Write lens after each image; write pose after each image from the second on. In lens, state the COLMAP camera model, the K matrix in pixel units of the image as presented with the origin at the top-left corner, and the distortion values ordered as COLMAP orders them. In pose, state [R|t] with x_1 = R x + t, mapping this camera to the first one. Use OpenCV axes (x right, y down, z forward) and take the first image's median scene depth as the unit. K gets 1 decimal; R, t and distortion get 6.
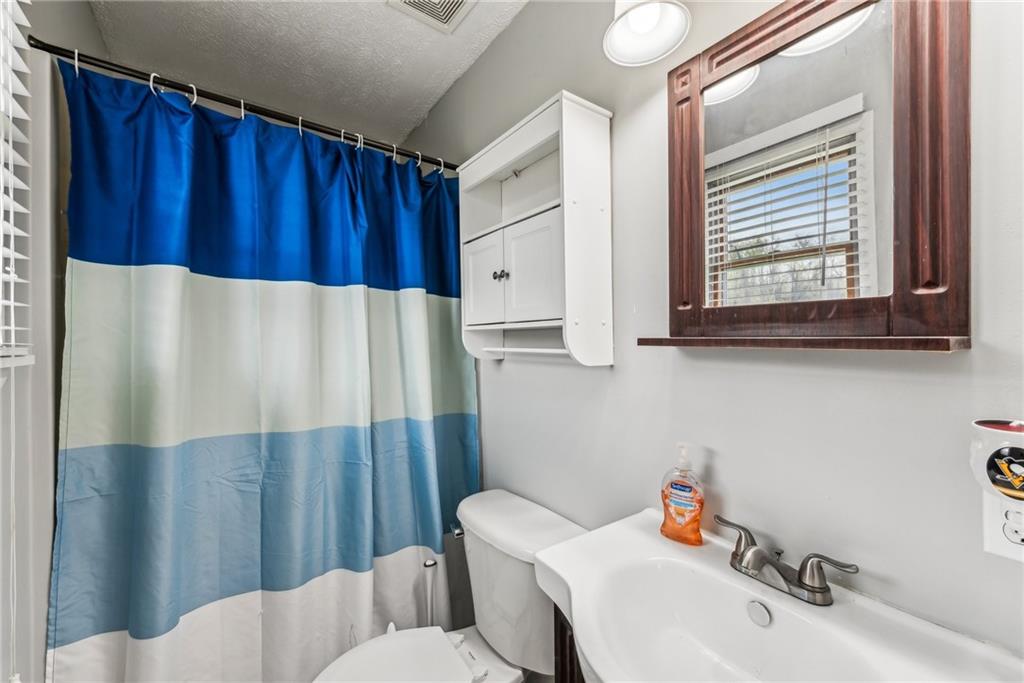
lens RADIAL K [[416.7, 0, 511.8], [0, 416.7, 343.1], [0, 0, 1]] dist [0.000162, 0.000433]
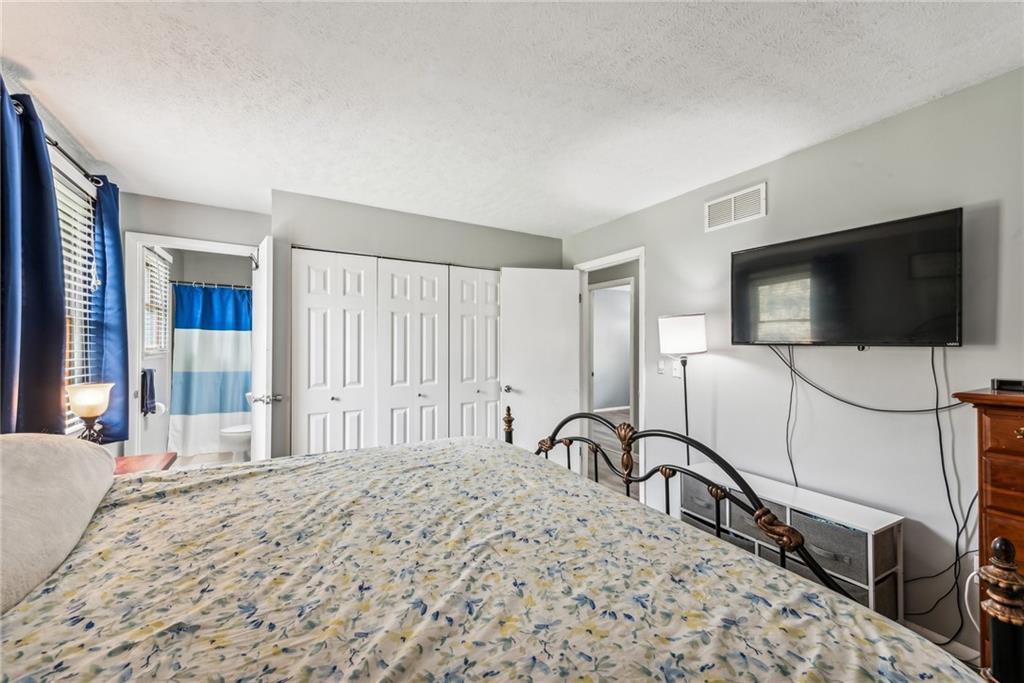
lens RADIAL K [[416.7, 0, 514.1], [0, 416.7, 340.1], [0, 0, 1]] dist [0.000162, 0.000433]
pose [[0.997042, 0.003942, -0.076753, 2.447004], [-0.004645, 0.999949, -0.008977, -0.049301], [0.076714, 0.009307, 0.997010, -2.674026]]
